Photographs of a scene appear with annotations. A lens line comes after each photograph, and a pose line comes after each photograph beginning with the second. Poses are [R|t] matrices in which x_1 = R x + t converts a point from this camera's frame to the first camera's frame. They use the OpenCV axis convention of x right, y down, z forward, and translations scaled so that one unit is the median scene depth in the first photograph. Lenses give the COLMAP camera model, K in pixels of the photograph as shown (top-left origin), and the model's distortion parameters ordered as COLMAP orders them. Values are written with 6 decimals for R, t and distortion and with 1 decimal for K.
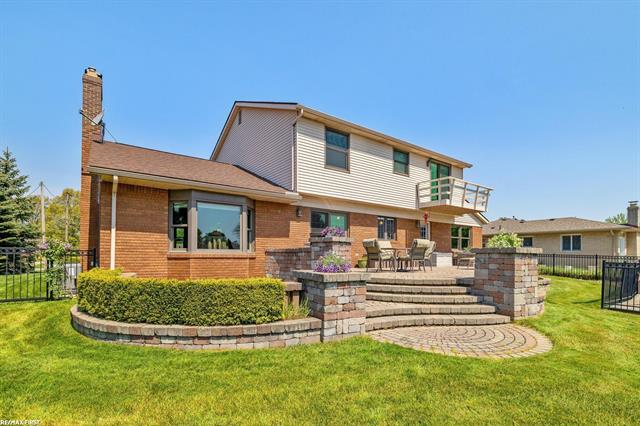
lens RADIAL K [[300.7, 0, 346.7], [0, 300.7, 256.8], [0, 0, 1]] dist [0.000201, 0.000021]
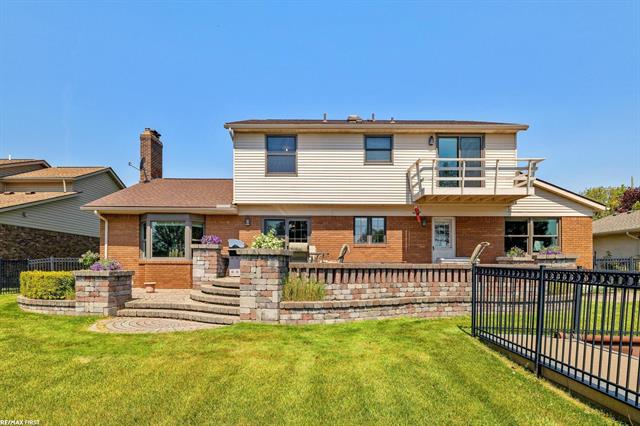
lens RADIAL K [[373.6, 0, 320.5], [0, 373.6, 274.8], [0, 0, 1]] dist [0.005875, 0.000996]
pose [[0.796915, 0.011255, -0.603987, 0.848688], [-0.002828, 0.999885, 0.014901, 0.019754], [0.604085, -0.010167, 0.796855, 0.101956]]
